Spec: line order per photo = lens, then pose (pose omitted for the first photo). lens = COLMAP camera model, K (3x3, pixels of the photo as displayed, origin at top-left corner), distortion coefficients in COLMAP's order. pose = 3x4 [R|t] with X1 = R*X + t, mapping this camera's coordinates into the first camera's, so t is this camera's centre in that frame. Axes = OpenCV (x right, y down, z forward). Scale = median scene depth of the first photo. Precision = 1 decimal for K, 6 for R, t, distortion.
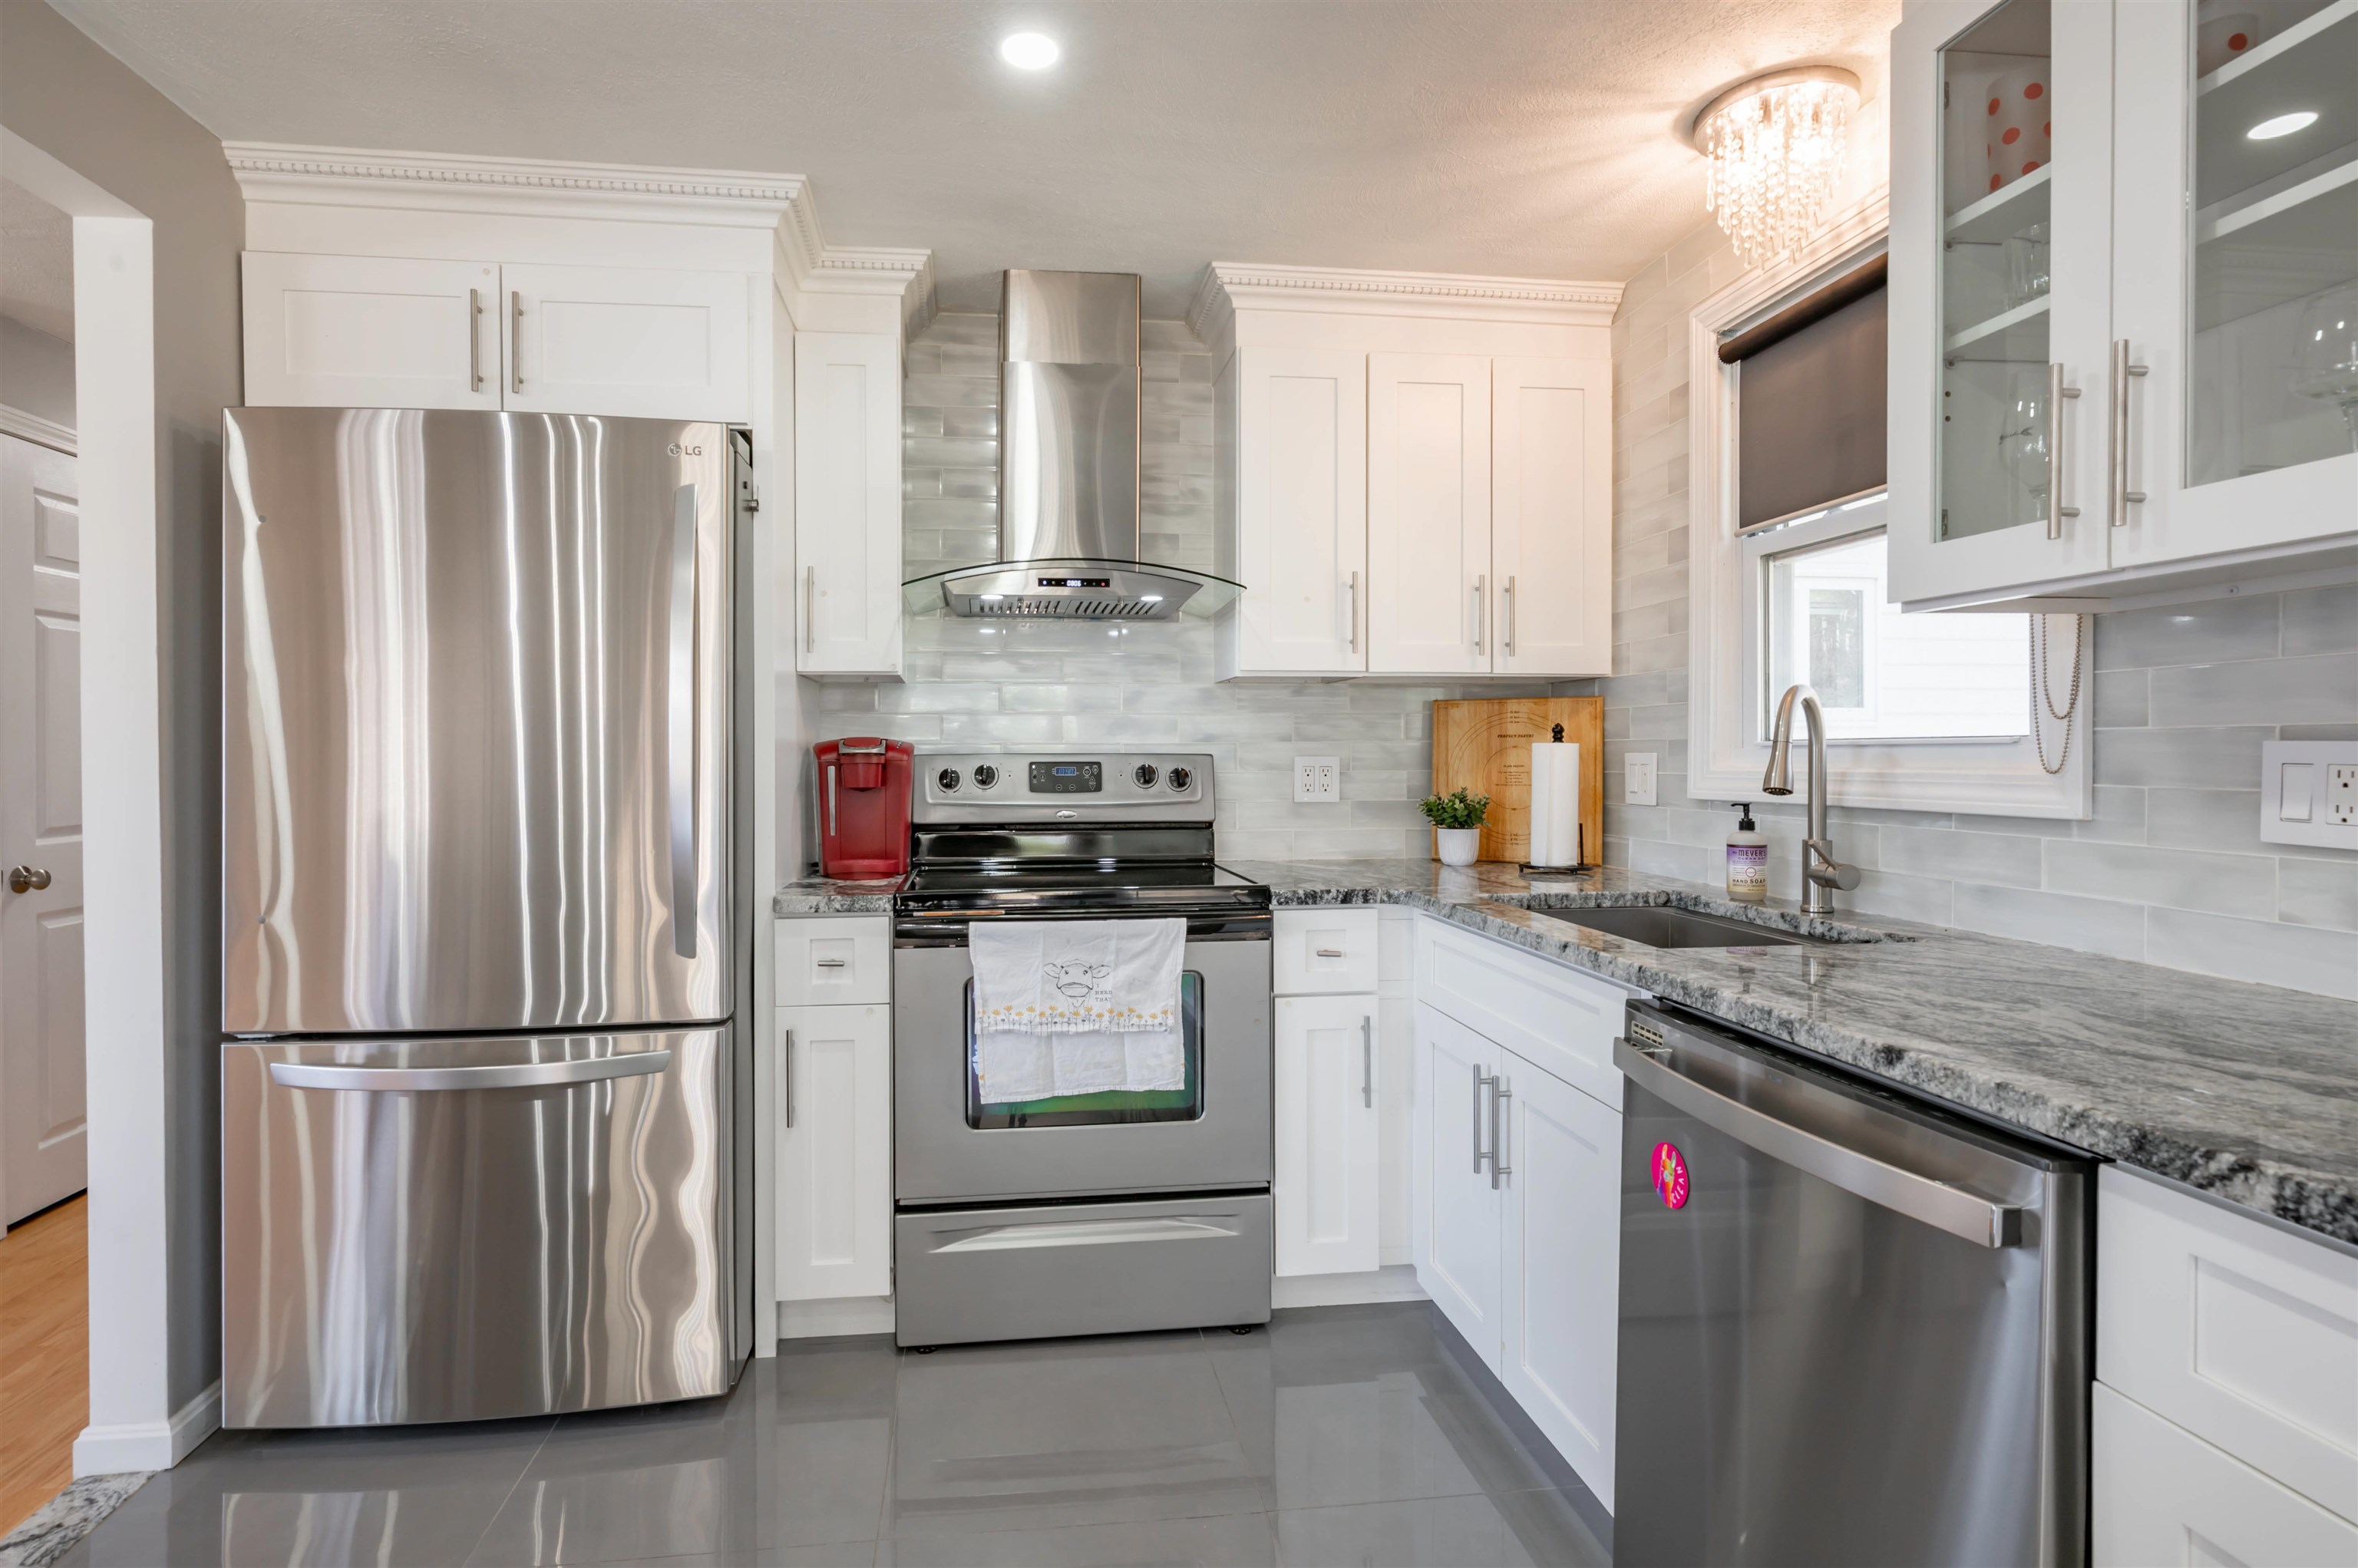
lens RADIAL K [[1140.4, 0, 1104.8], [0, 1140.4, 761.5], [0, 0, 1]] dist [-0.003702, 0.002520]
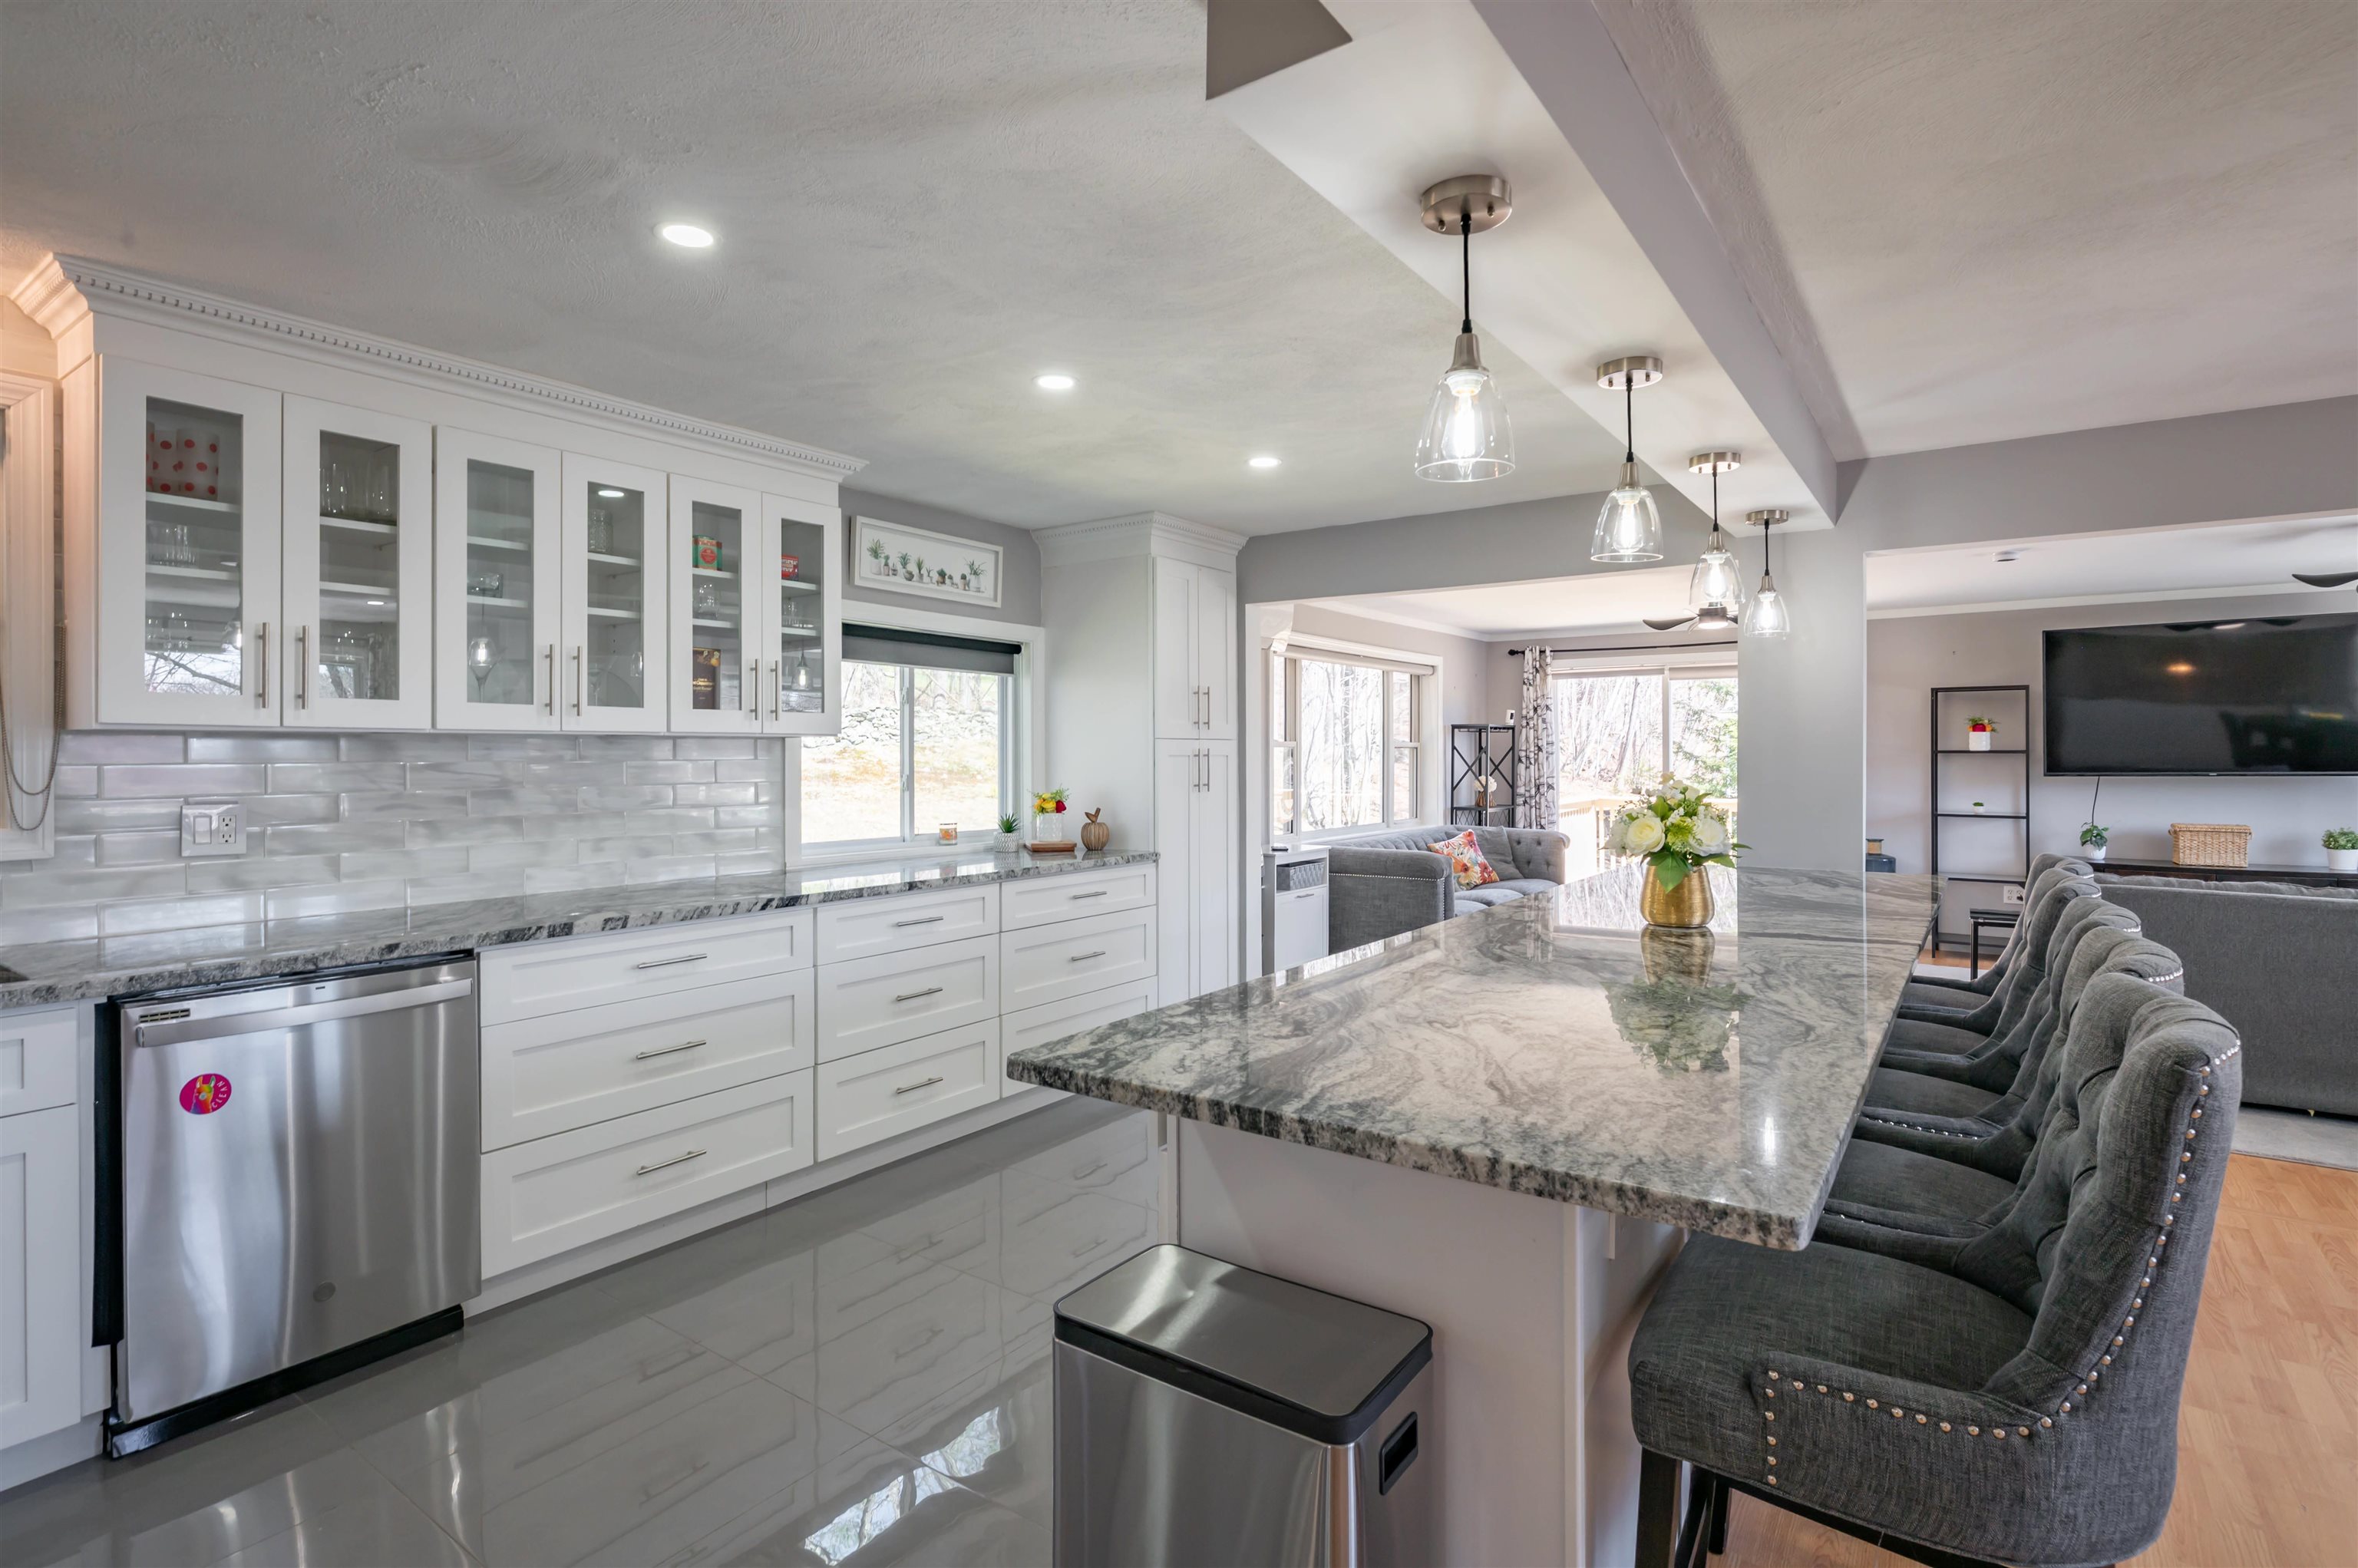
lens RADIAL K [[1140.4, 0, 1149.2], [0, 1140.4, 746.2], [0, 0, 1]] dist [-0.003702, 0.002520]
pose [[-0.730007, 0.012133, 0.683332, -1.120364], [0.012459, 0.999913, -0.004444, -0.065937], [-0.683326, 0.005269, -0.730094, 0.923652]]
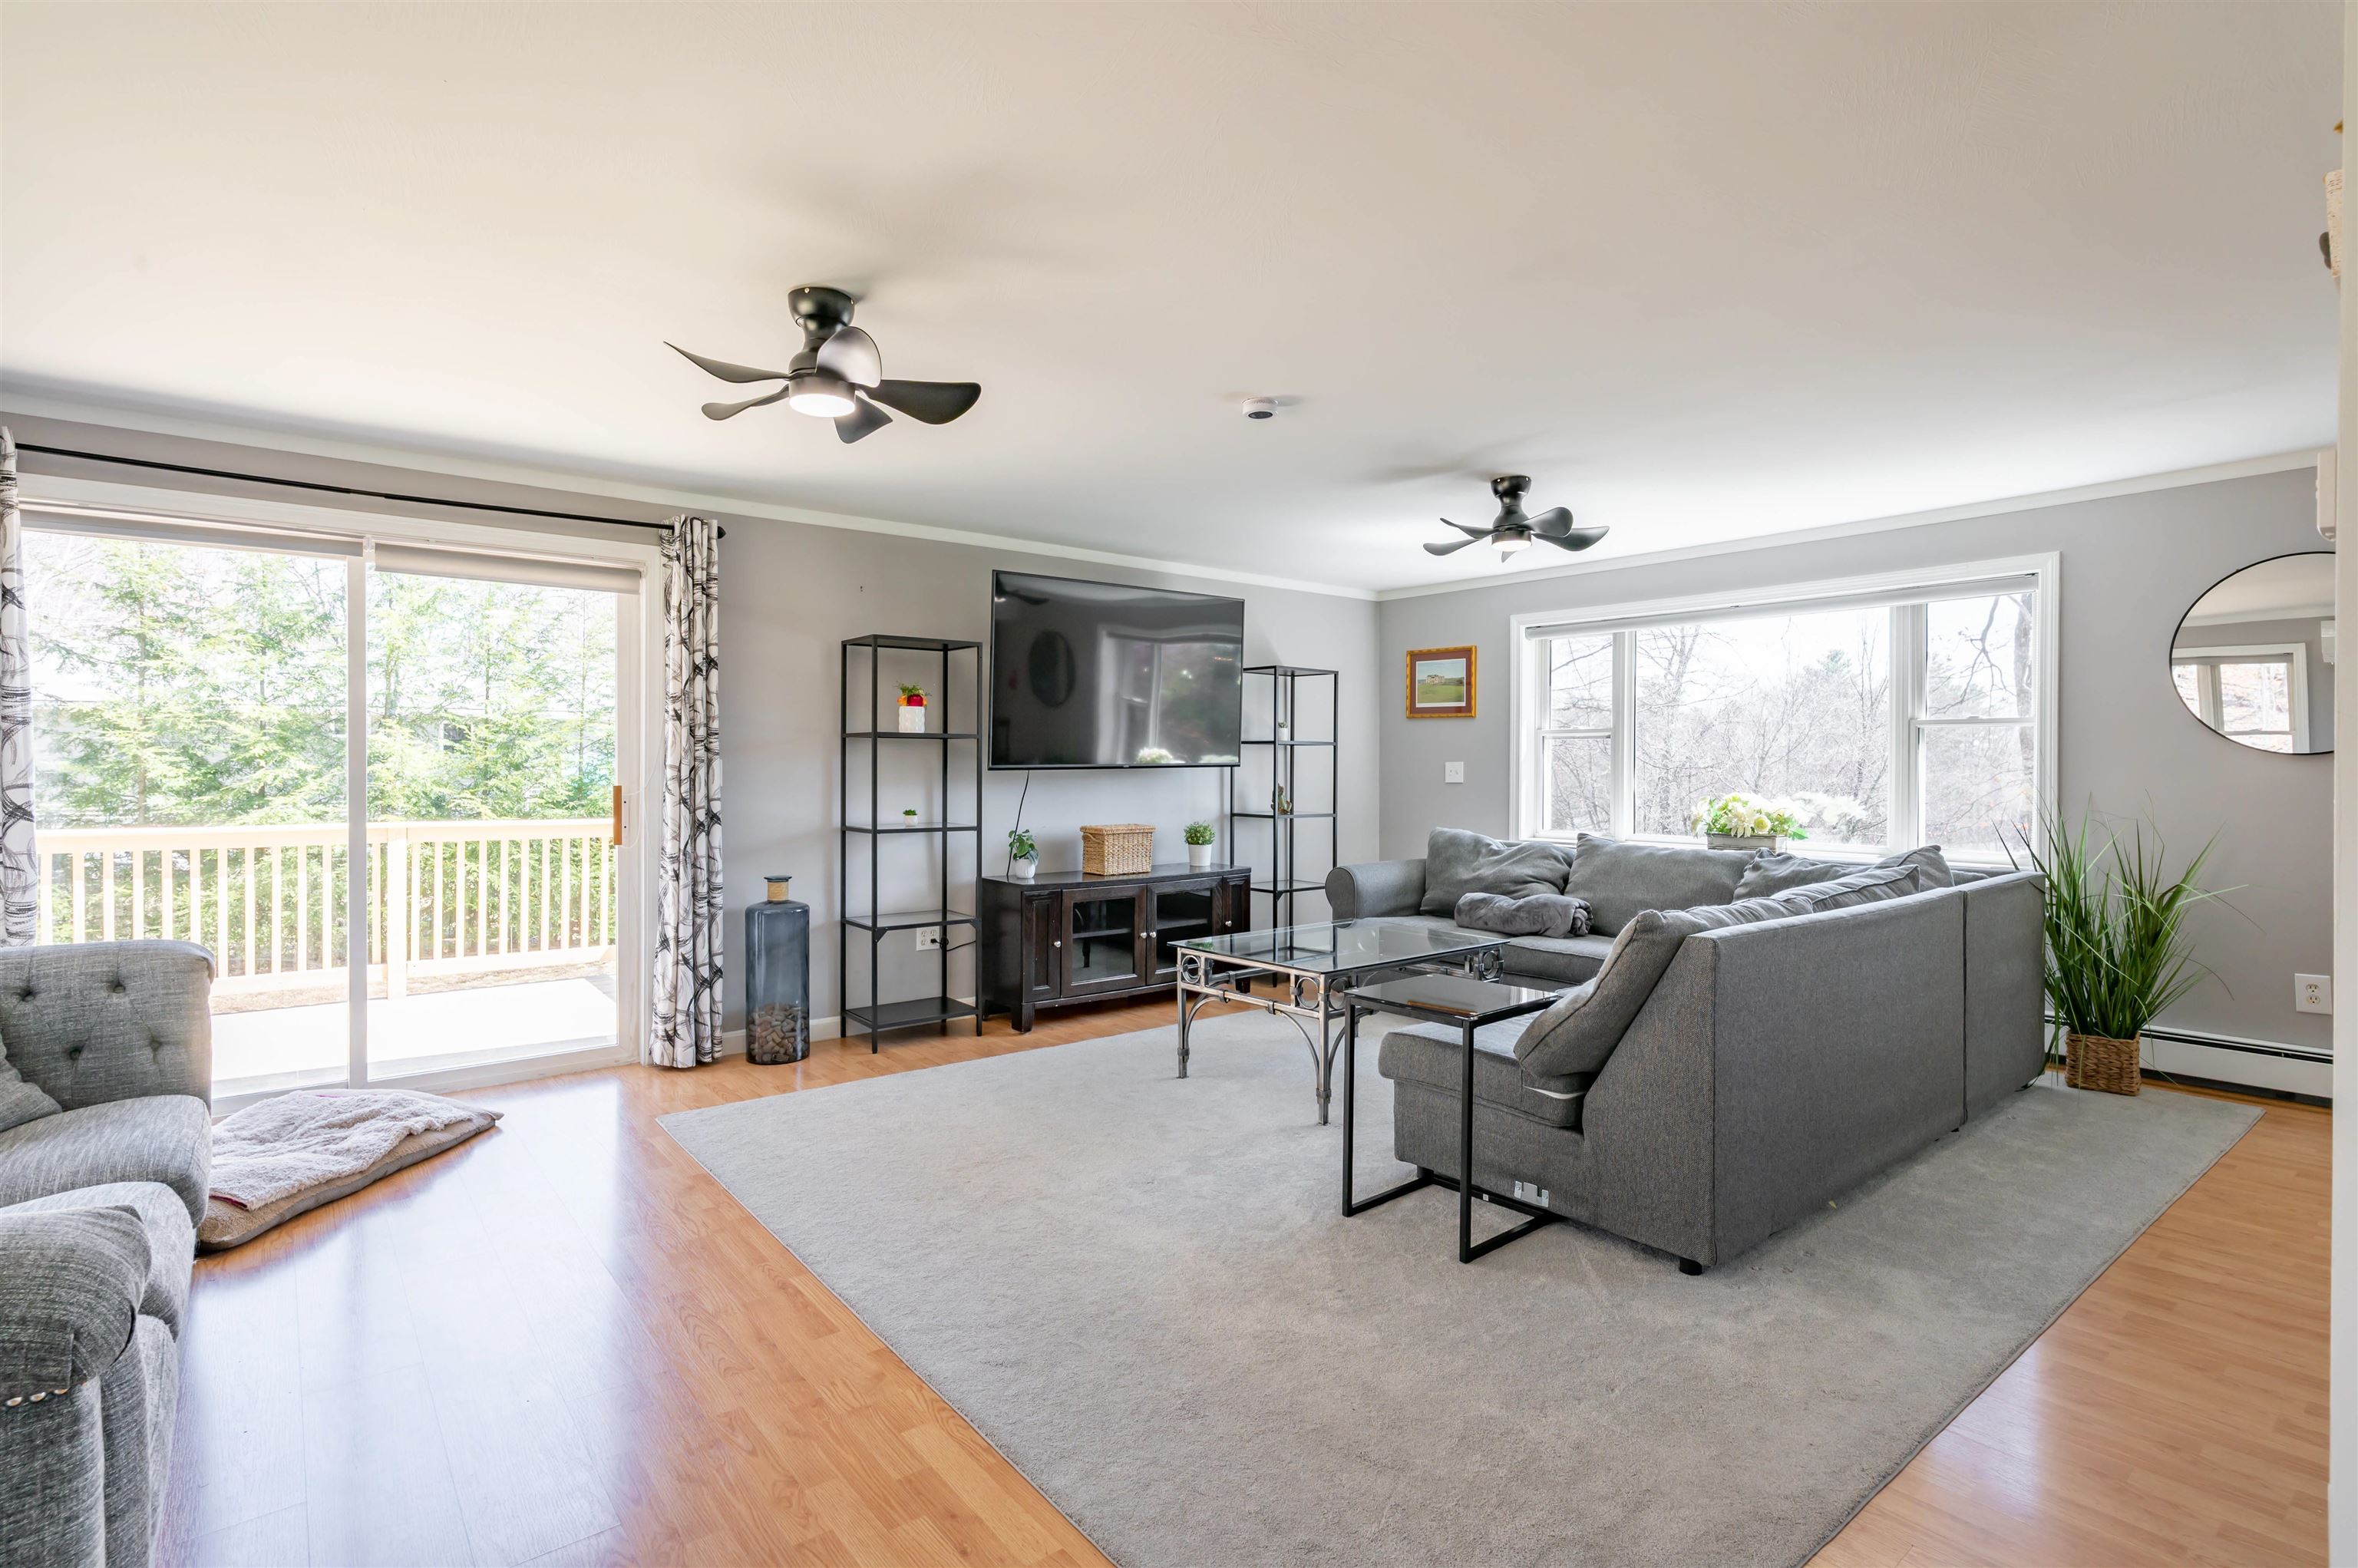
lens RADIAL K [[1140.4, 0, 1200.6], [0, 1140.4, 759.2], [0, 0, 1]] dist [-0.003702, 0.002520]
pose [[-0.837102, 0.002558, -0.547041, 0.301140], [-0.000776, 0.999983, 0.005863, 0.007278], [0.547047, 0.005332, -0.837085, -1.175621]]
